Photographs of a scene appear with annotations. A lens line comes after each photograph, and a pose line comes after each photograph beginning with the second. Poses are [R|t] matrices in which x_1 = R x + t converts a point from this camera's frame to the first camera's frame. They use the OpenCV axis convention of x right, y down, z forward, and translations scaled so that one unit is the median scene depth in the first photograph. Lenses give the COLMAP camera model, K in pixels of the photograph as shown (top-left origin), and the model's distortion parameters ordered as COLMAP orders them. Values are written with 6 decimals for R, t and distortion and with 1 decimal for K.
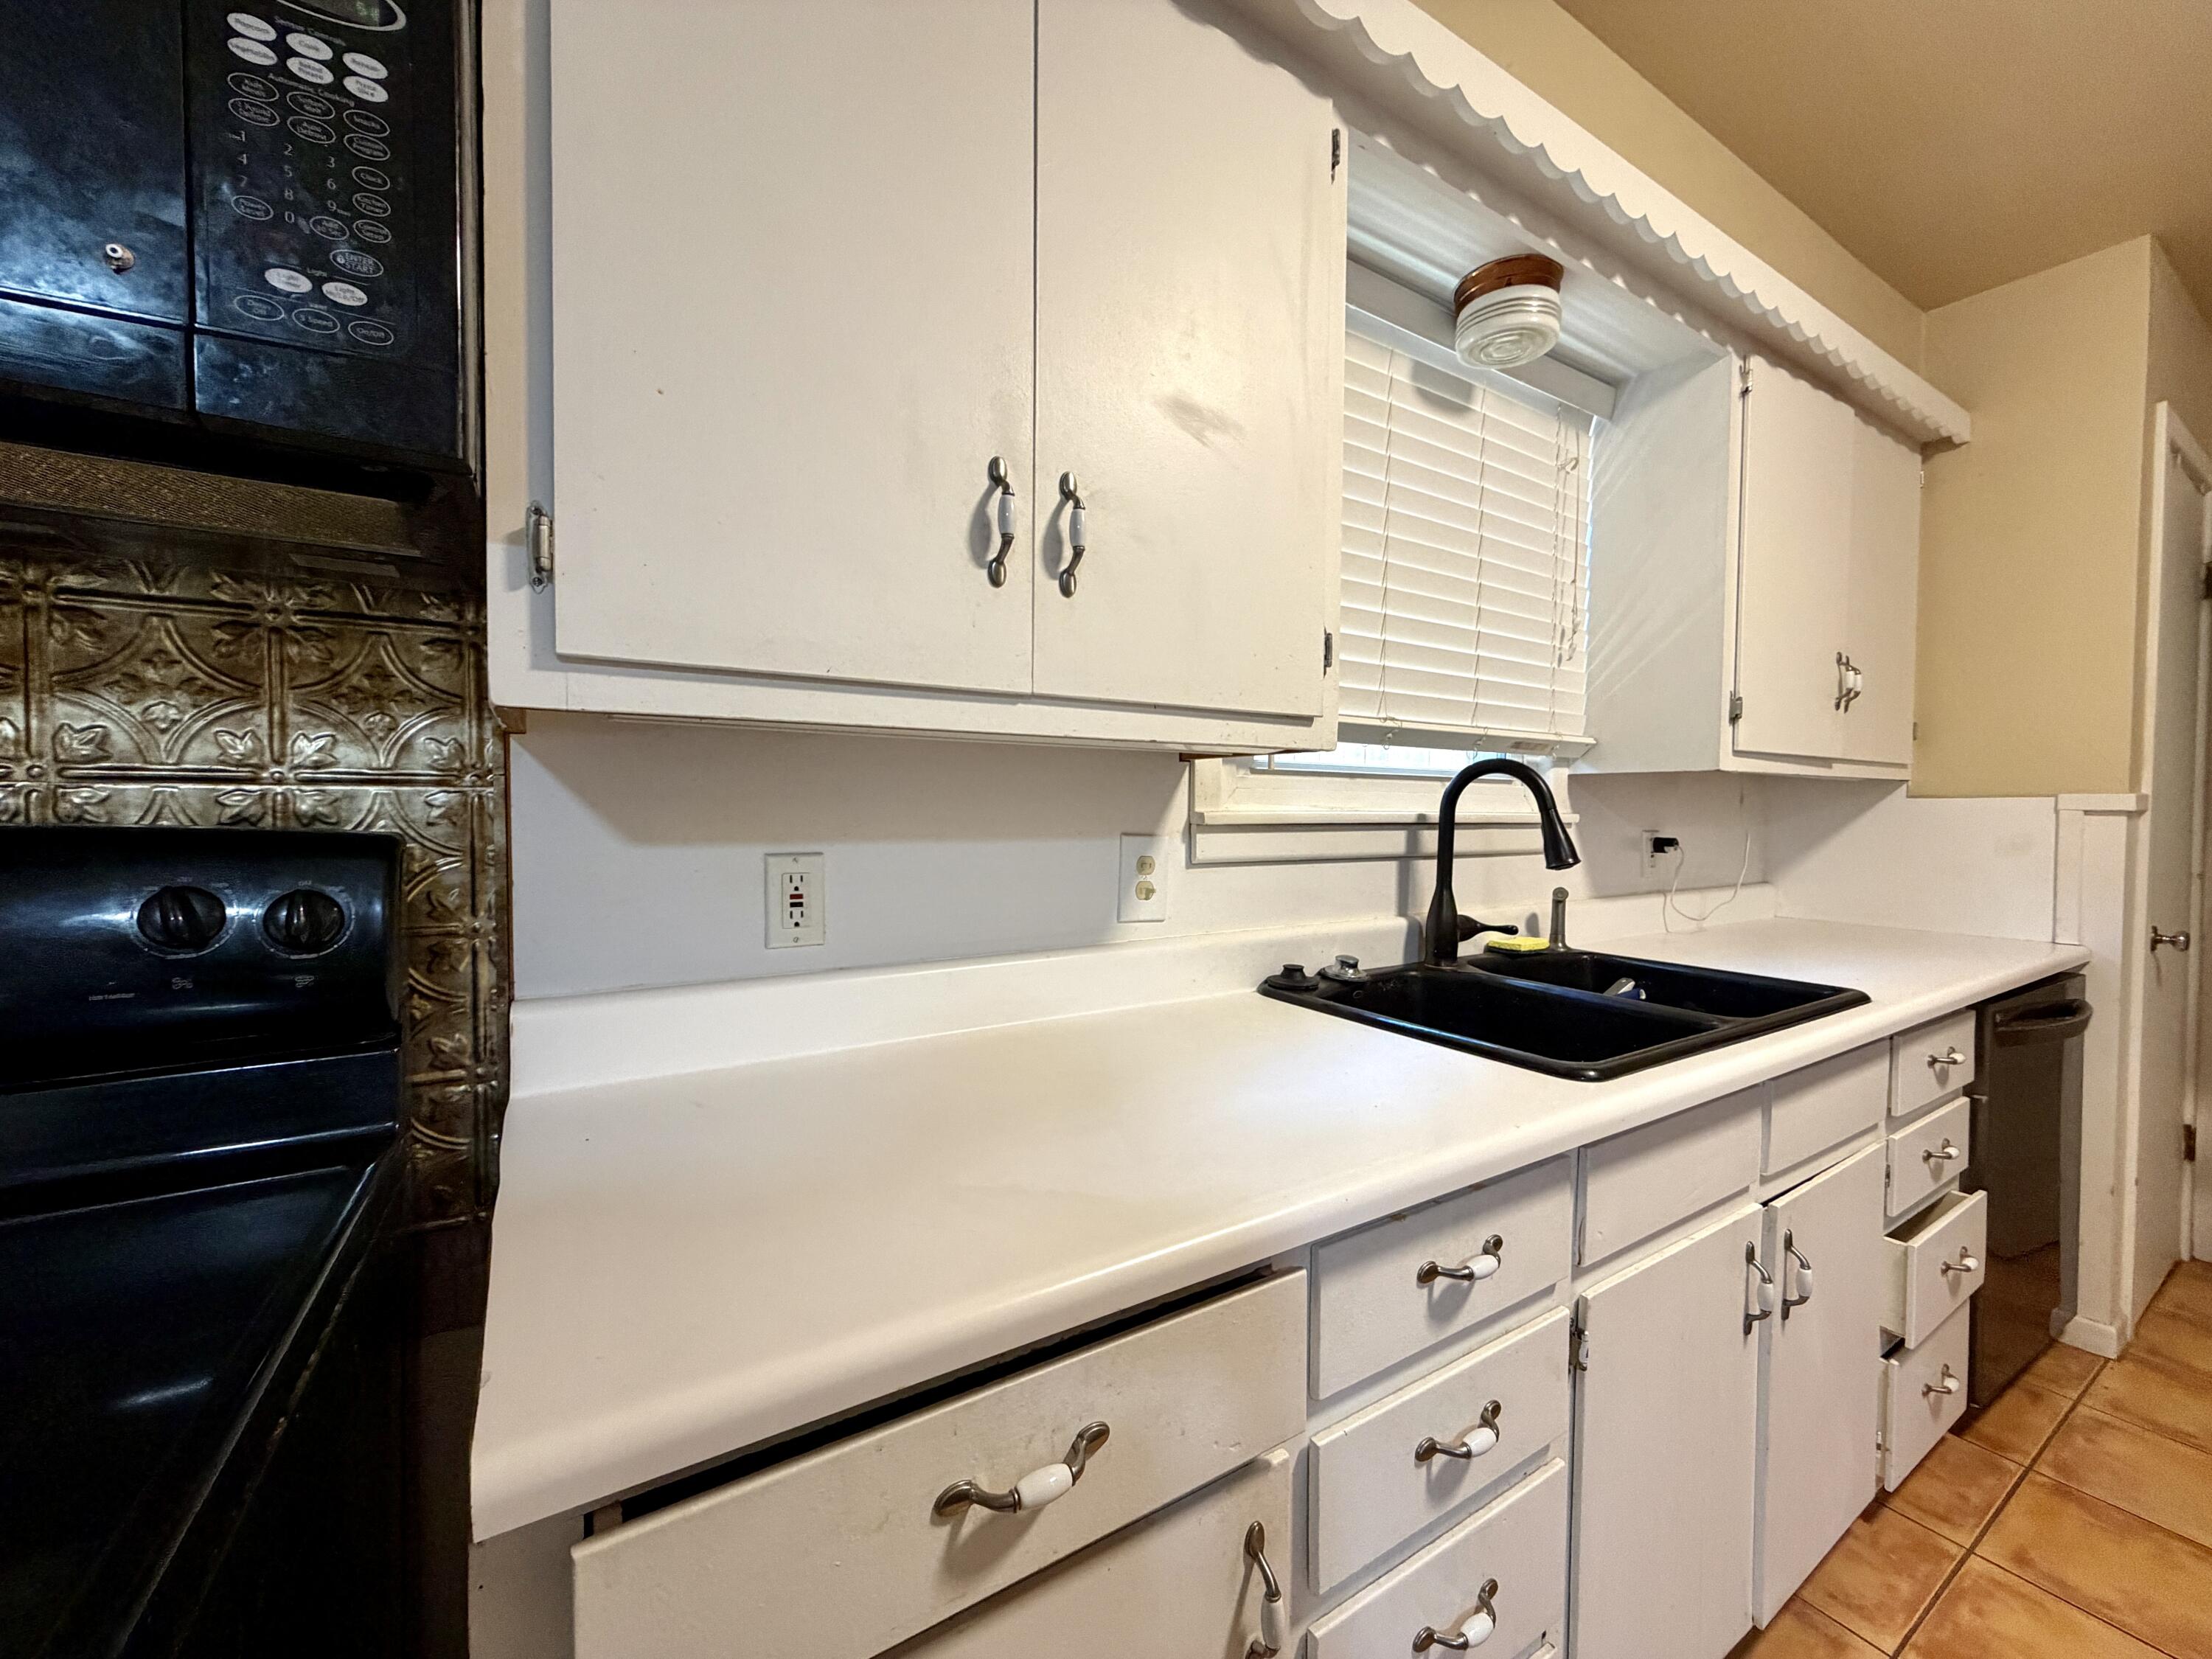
lens RADIAL K [[884.8, 0, 1103.3], [0, 884.8, 833.4], [0, 0, 1]] dist [0.001411, 0.000032]
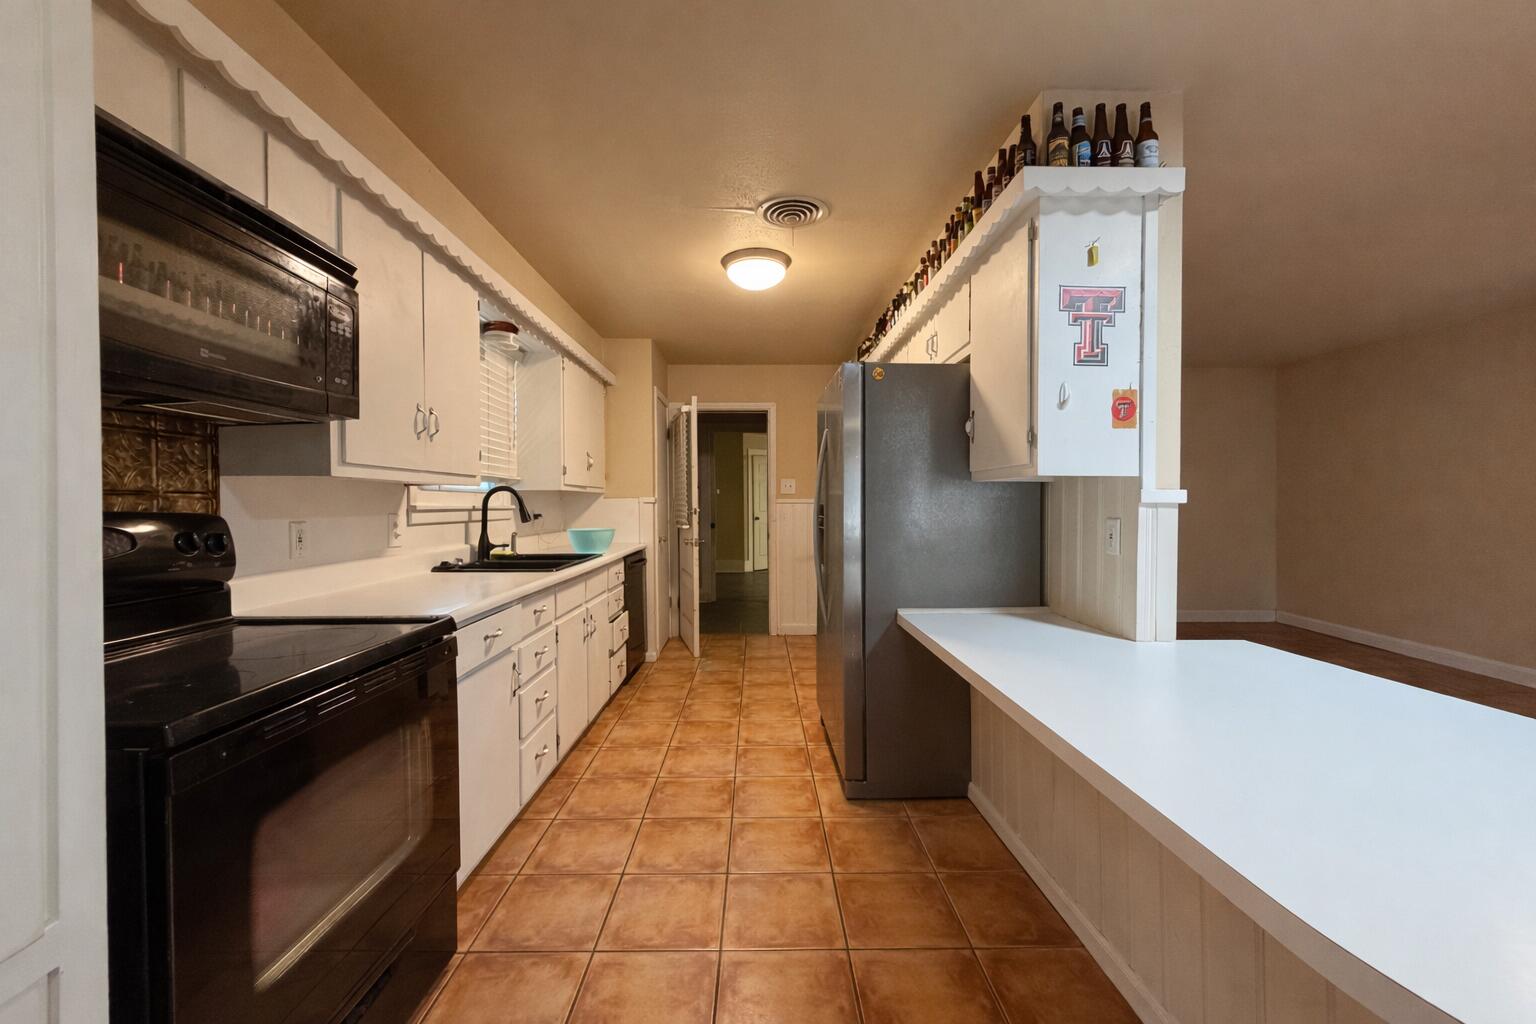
lens RADIAL K [[610.1, 0, 768.0], [0, 610.1, 512.0], [0, 0, 1]] dist [0.001025, 0.000070]
pose [[0.519062, -0.020850, 0.854482, -0.790760], [0.034457, 0.999400, 0.003454, 0.023151], [-0.854042, 0.027650, 0.519469, -0.757445]]
